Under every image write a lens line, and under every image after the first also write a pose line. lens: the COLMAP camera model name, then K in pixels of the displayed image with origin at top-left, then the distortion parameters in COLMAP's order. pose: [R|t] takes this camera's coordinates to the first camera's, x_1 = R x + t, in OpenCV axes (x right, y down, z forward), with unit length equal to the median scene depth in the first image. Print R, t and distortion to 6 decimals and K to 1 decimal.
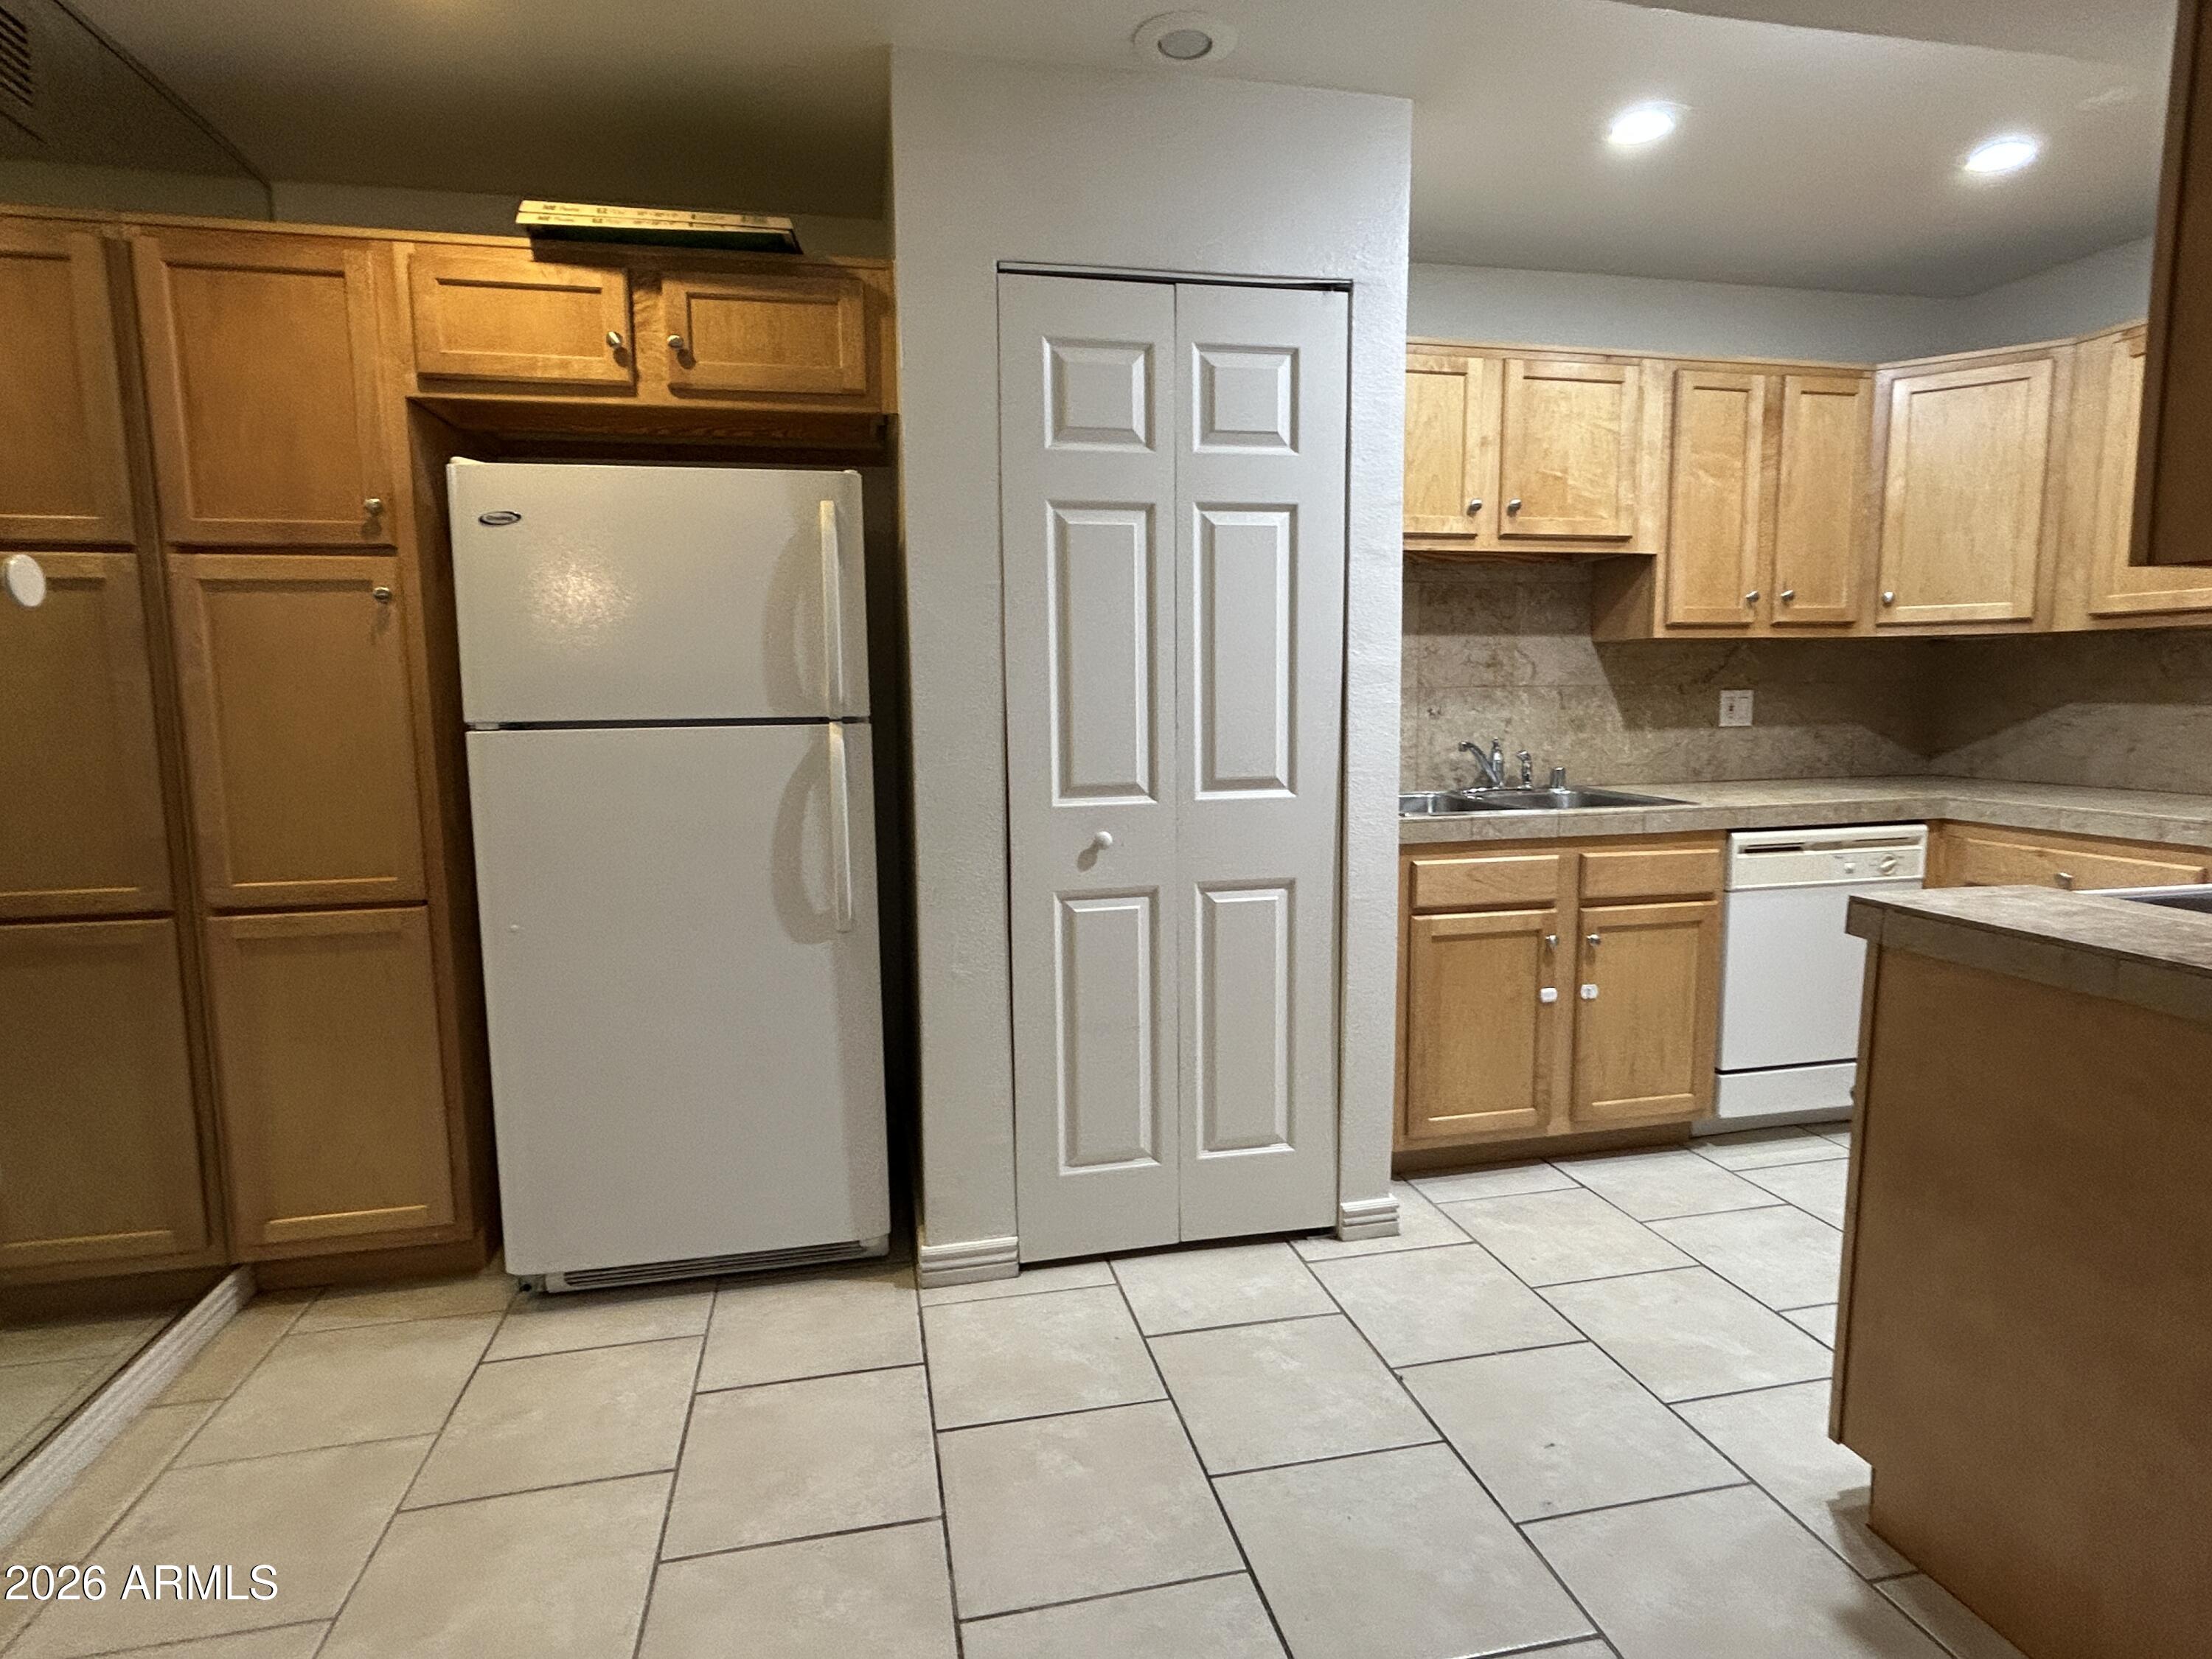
lens RADIAL K [[1164.8, 0, 1101.0], [0, 1164.8, 821.8], [0, 0, 1]] dist [-0.001174, 0.001594]
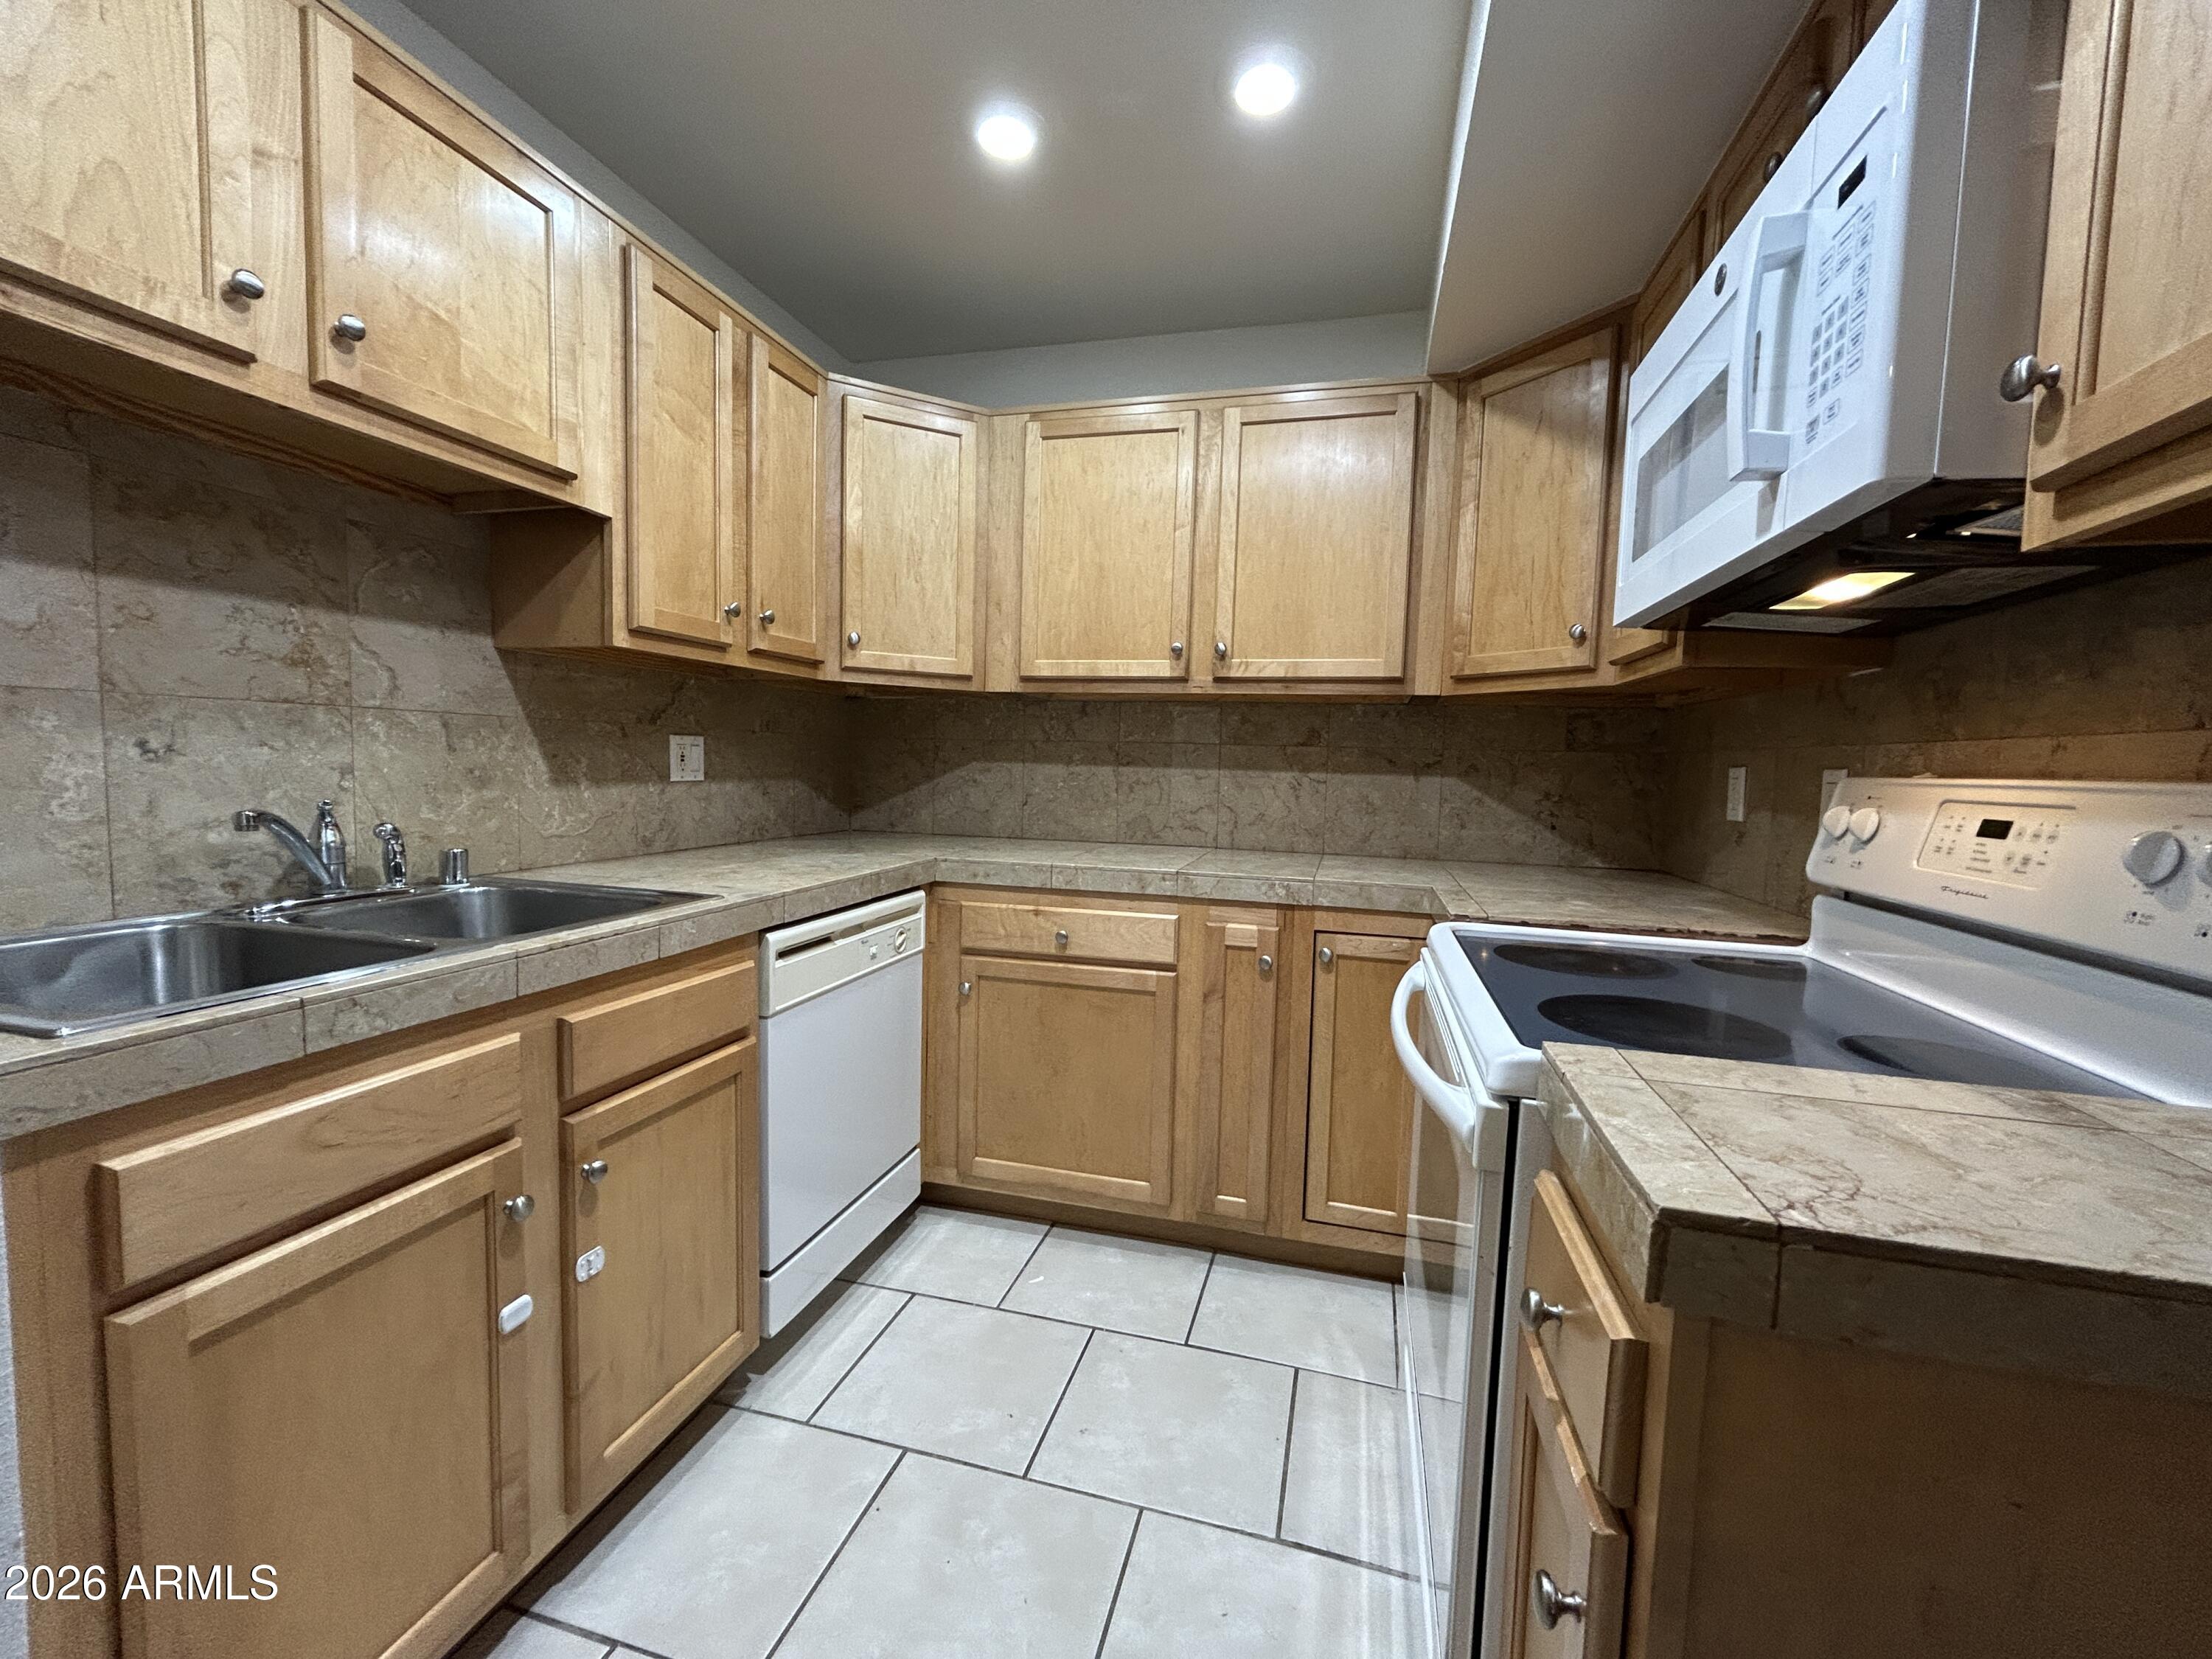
lens RADIAL K [[900.1, 0, 1109.2], [0, 900.1, 826.1], [0, 0, 1]] dist [-0.002935, 0.000325]
pose [[0.463154, -0.038982, 0.885420, 0.151834], [0.068215, 0.997637, 0.008240, -0.041692], [-0.883649, 0.056583, 0.464718, 0.525672]]
